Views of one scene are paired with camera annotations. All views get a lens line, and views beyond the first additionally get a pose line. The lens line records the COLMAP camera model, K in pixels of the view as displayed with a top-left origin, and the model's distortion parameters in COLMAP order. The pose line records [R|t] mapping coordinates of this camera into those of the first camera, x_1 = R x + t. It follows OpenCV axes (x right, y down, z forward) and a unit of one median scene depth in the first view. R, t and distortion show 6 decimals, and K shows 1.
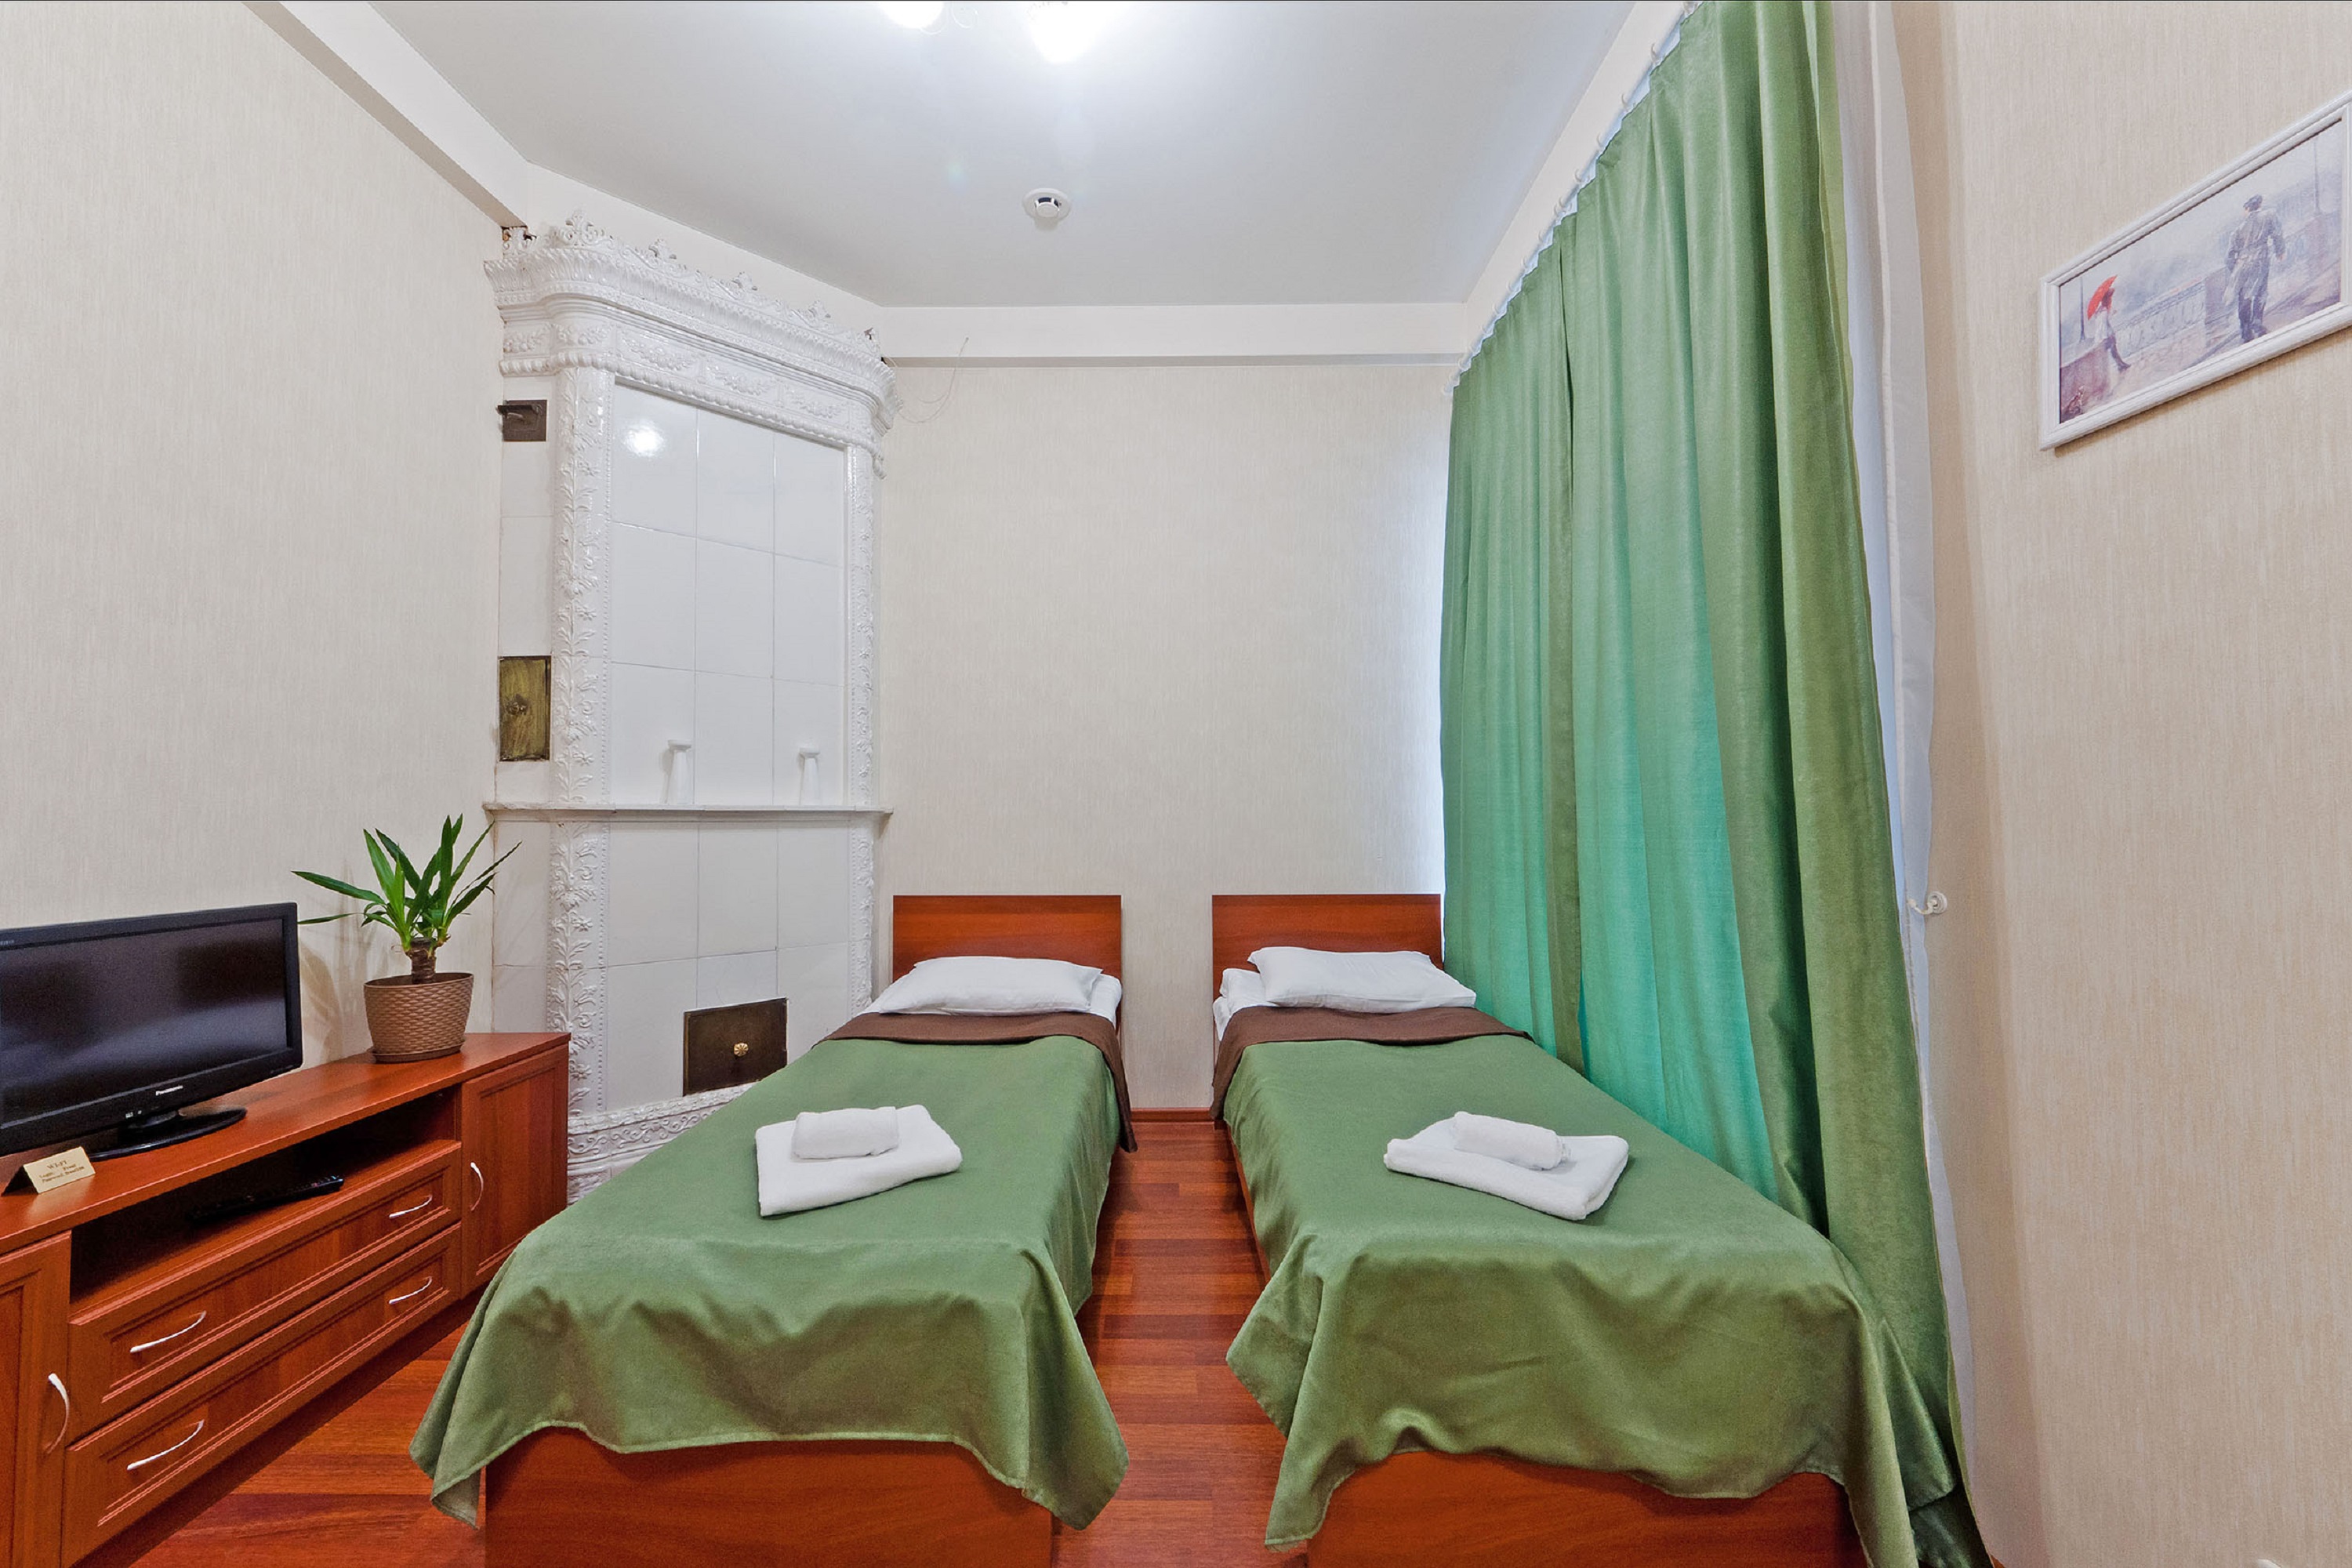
lens RADIAL K [[892.8, 0, 1165.1], [0, 892.8, 780.0], [0, 0, 1]] dist [-0.008396, -0.000240]
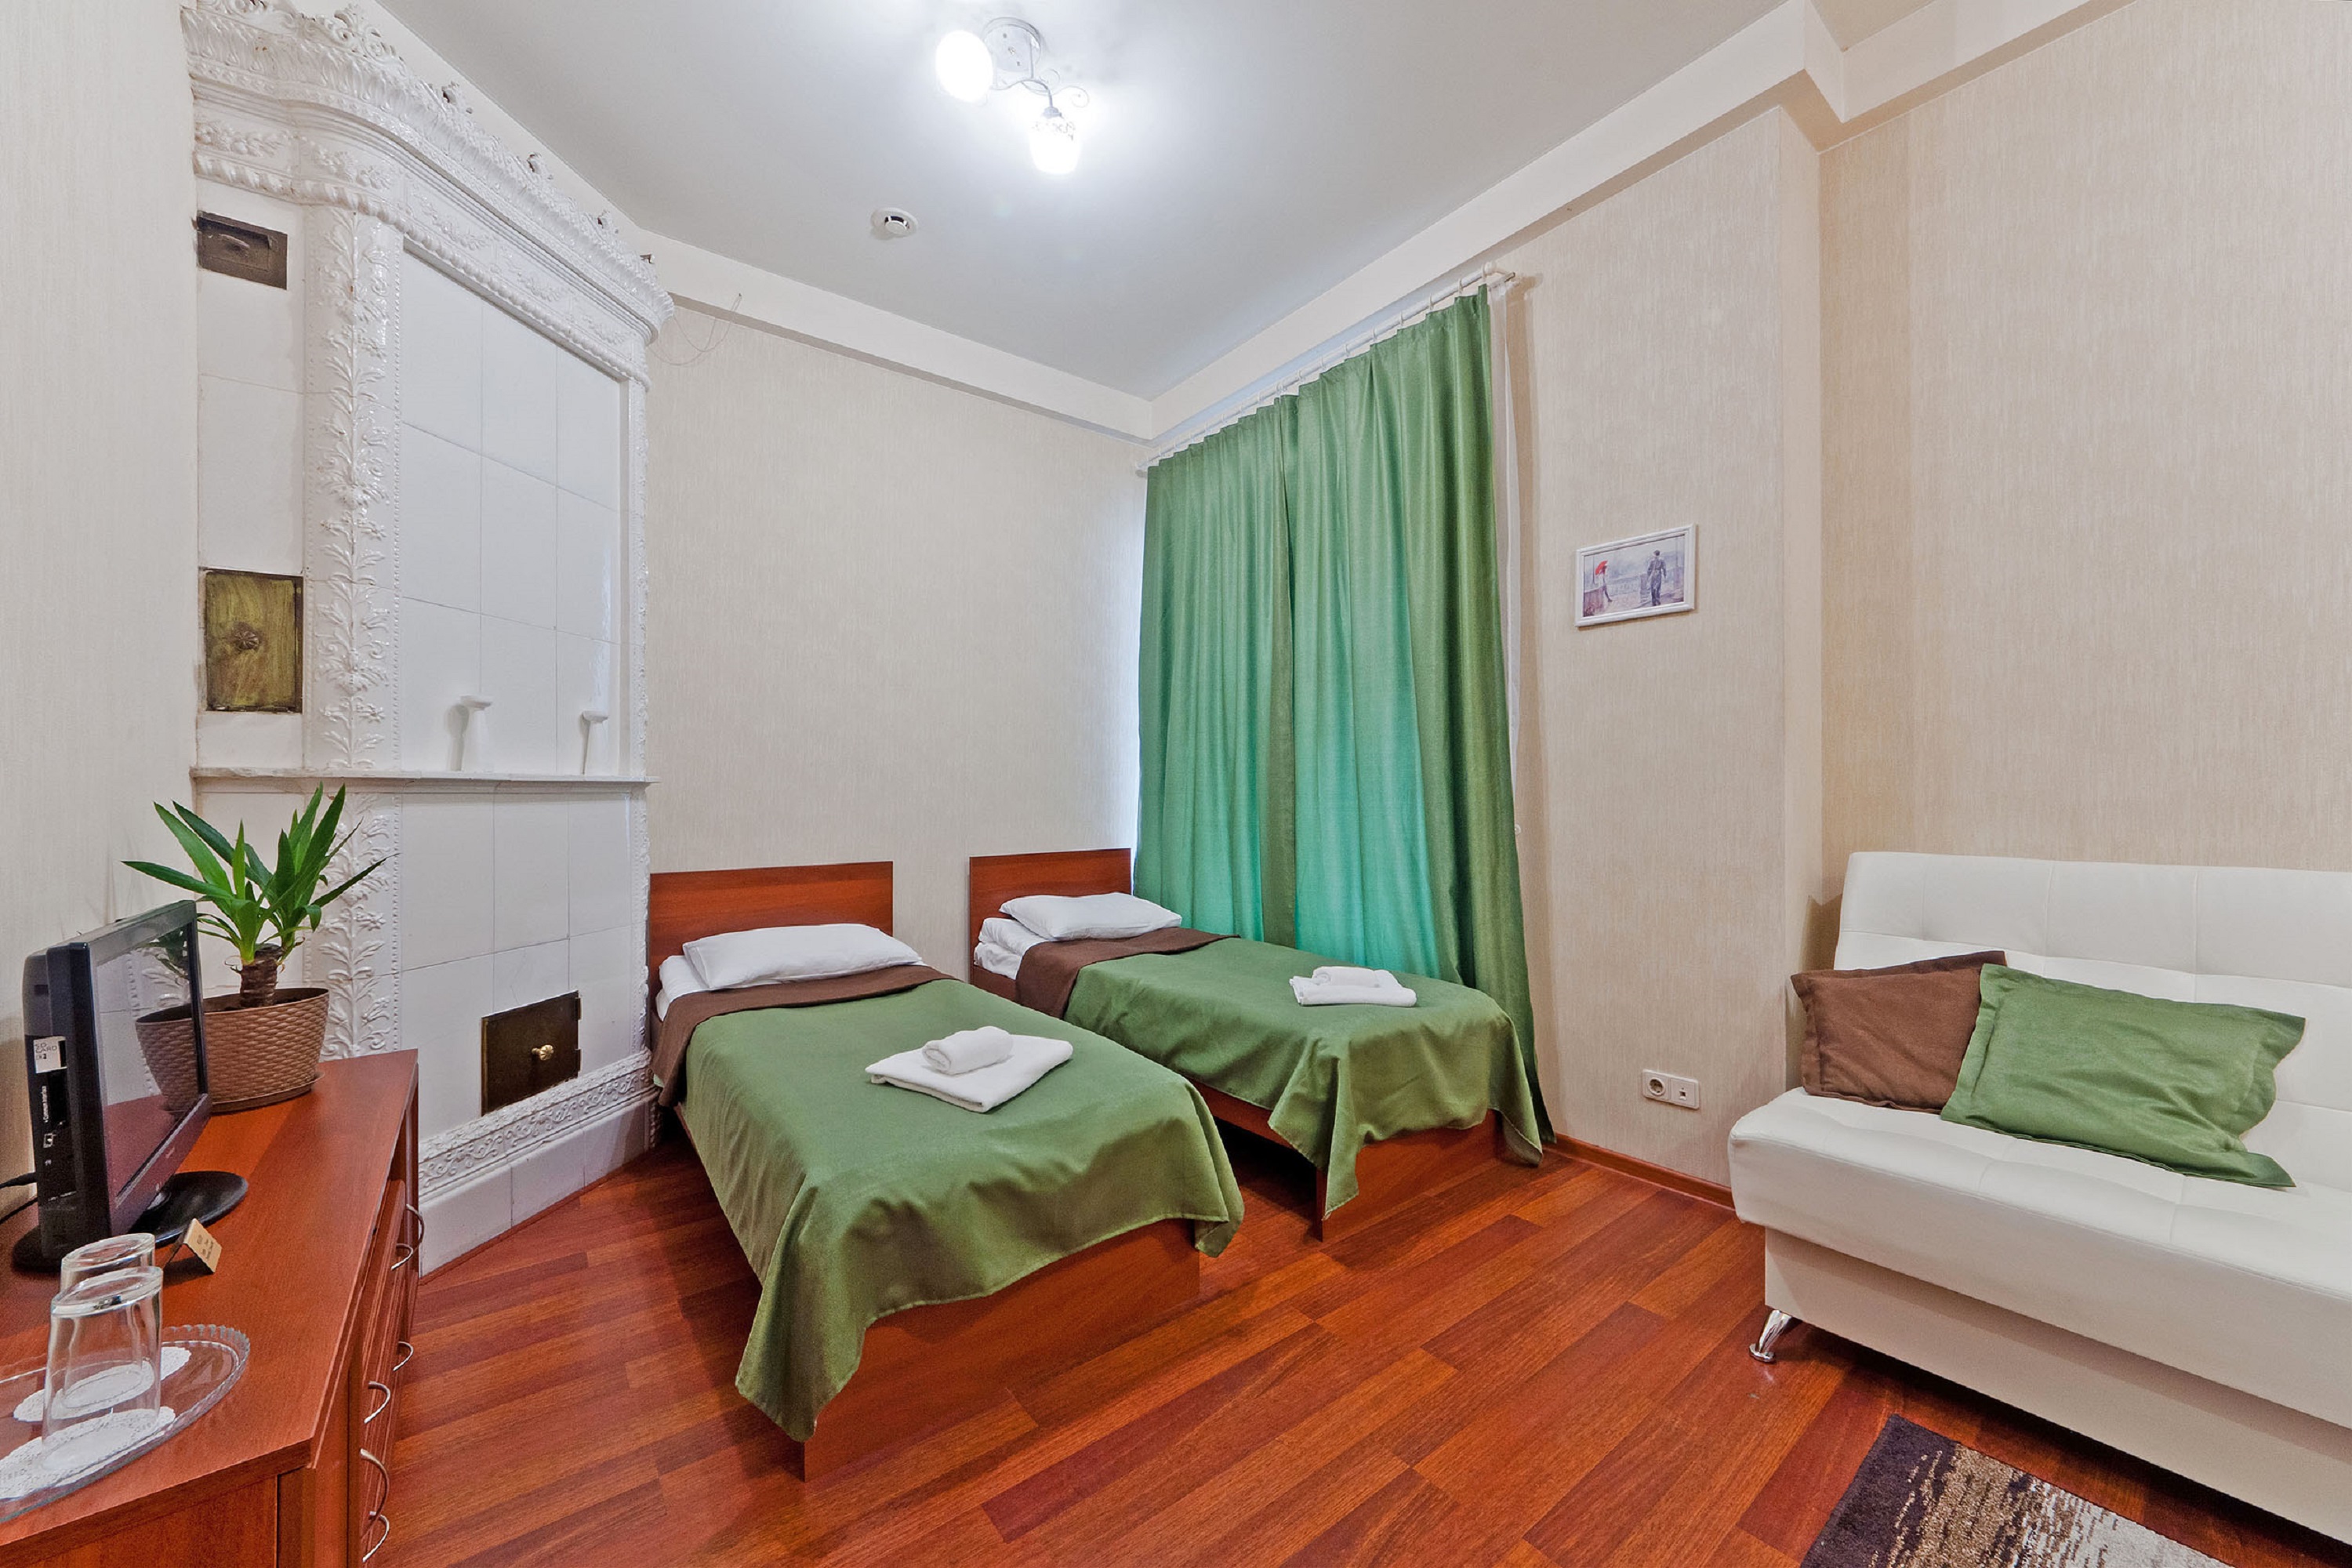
lens RADIAL K [[864.6, 0, 1165.1], [0, 864.6, 768.7], [0, 0, 1]] dist [-0.000979, 0.000172]
pose [[0.786234, 0.016716, 0.617703, -0.561328], [-0.026638, 0.999622, 0.006855, 0.000519], [-0.617355, -0.021845, 0.786382, -0.046899]]
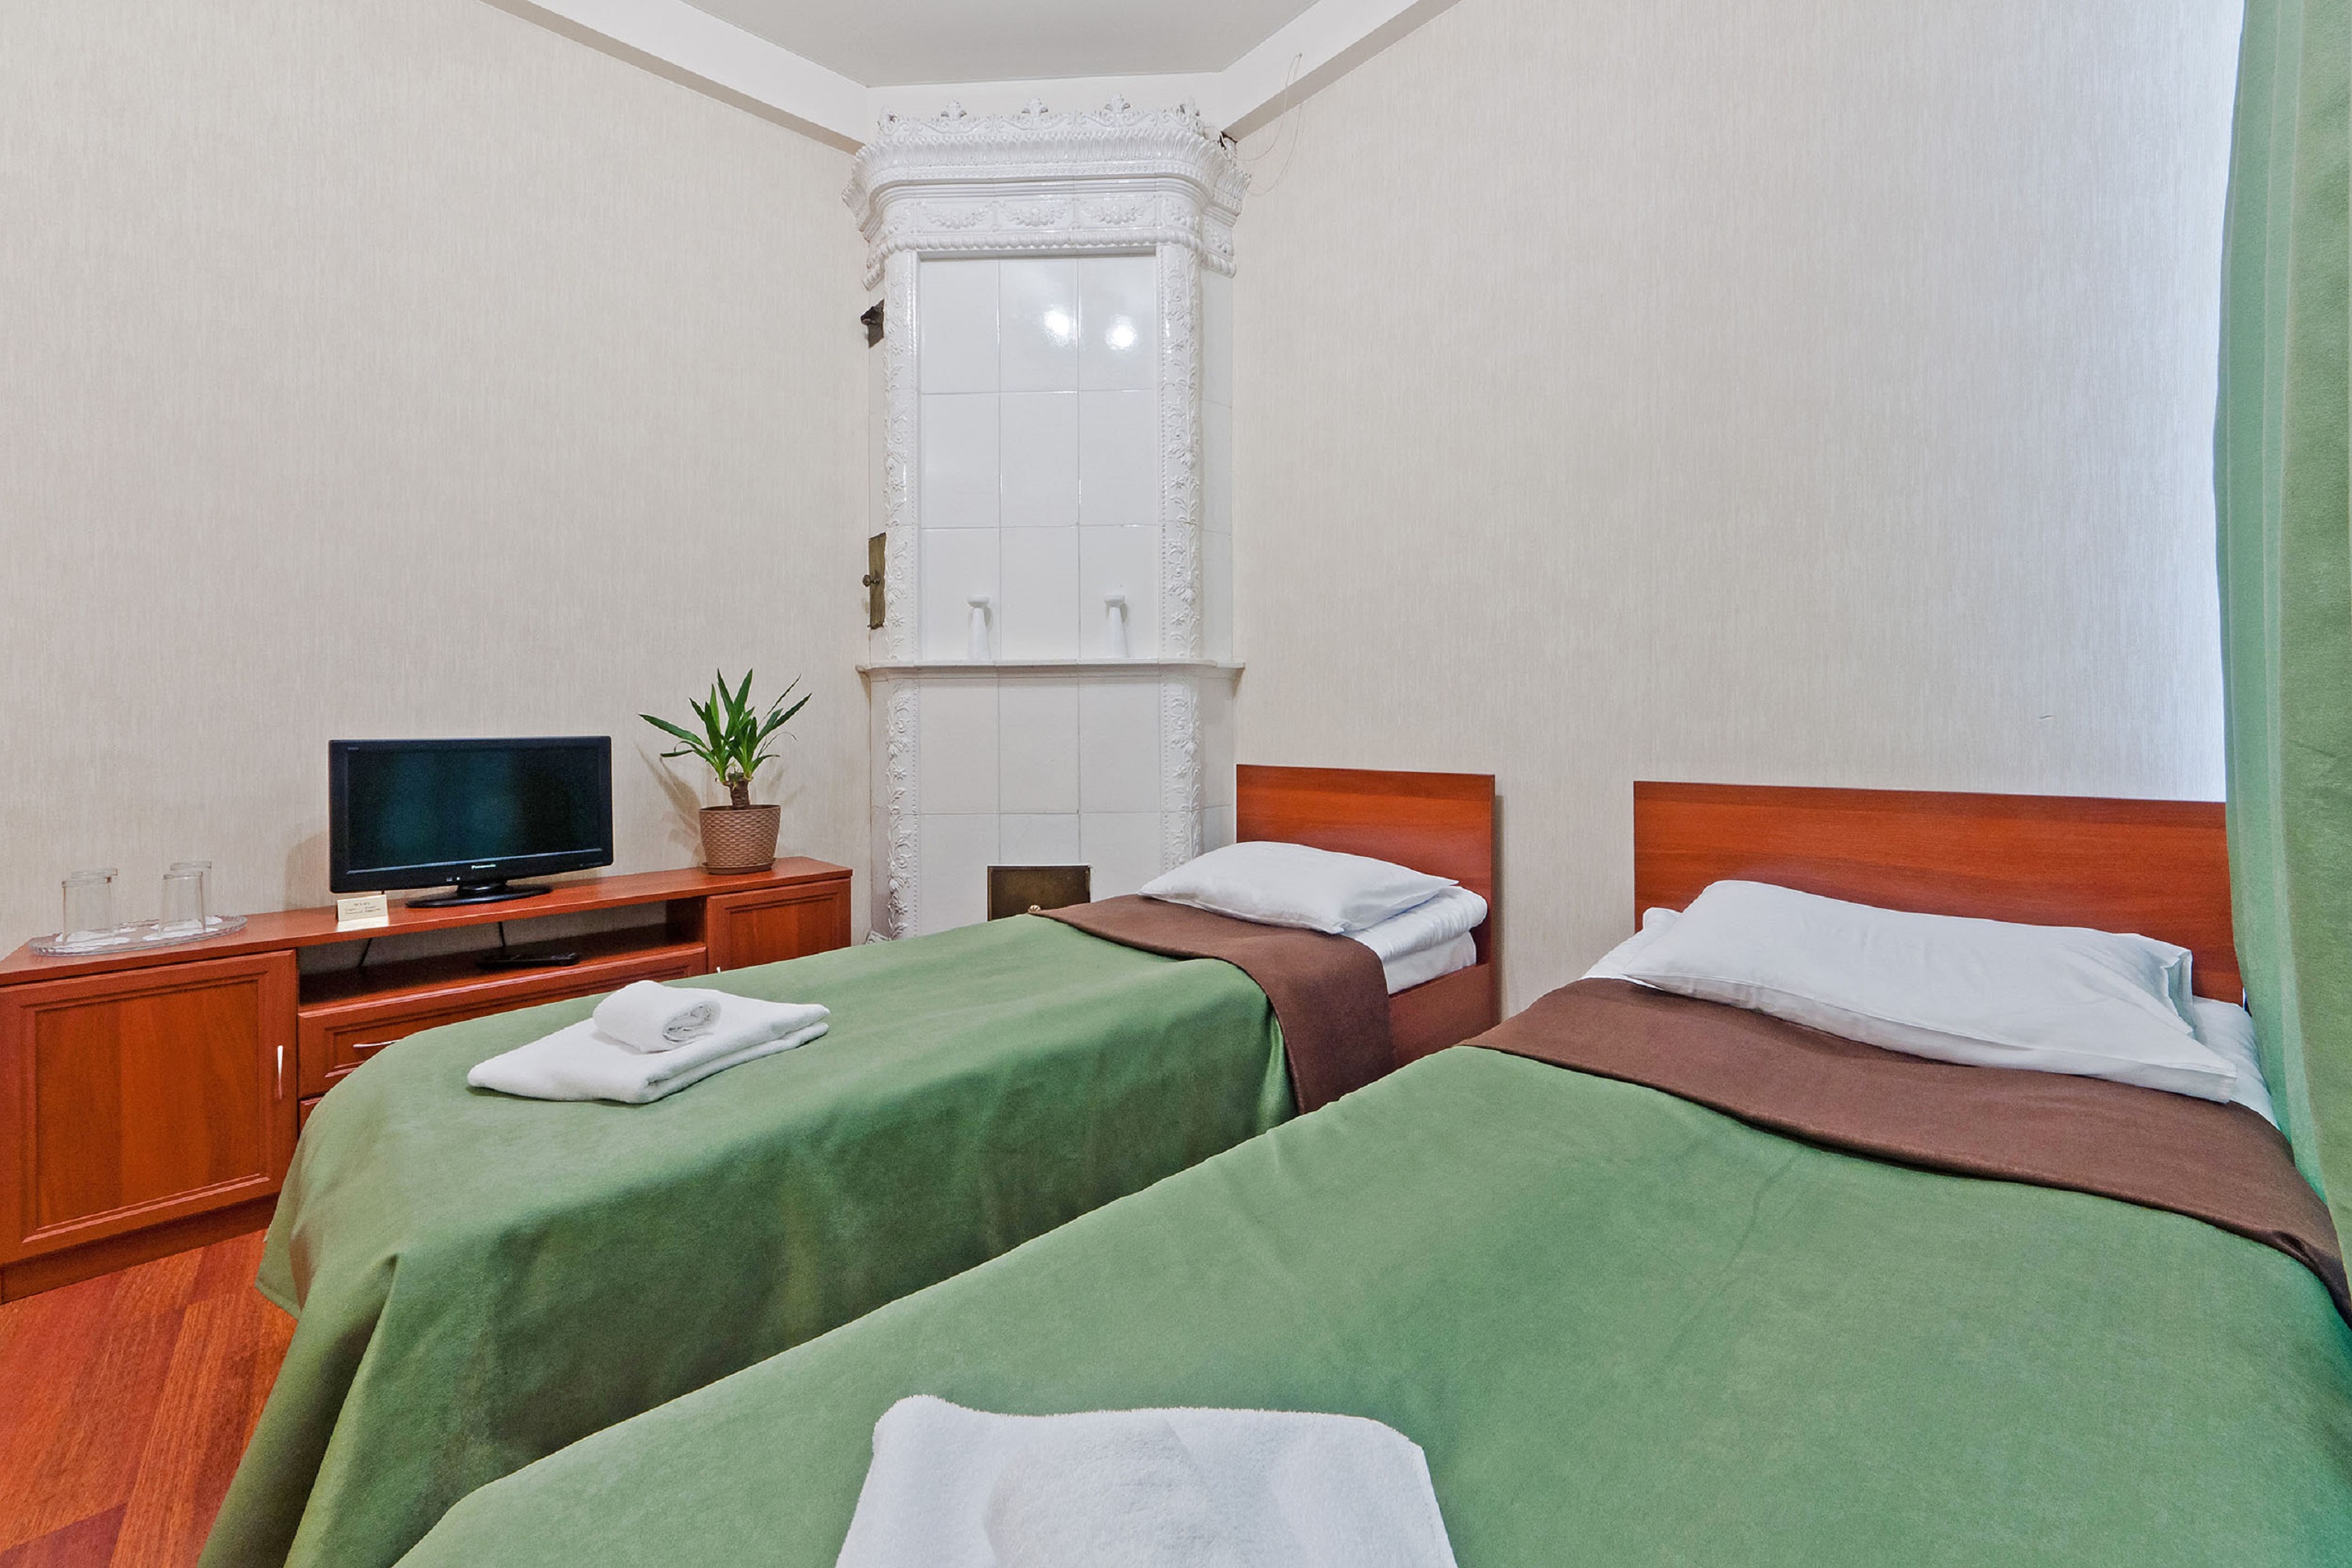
lens RADIAL K [[897.9, 0, 1147.1], [0, 897.9, 703.0], [0, 0, 1]] dist [-0.001266, 0.000643]
pose [[0.685227, -0.013866, -0.728198, 0.333859], [0.042975, 0.998847, 0.021419, 0.064257], [0.727061, -0.045971, 0.685032, 0.455748]]
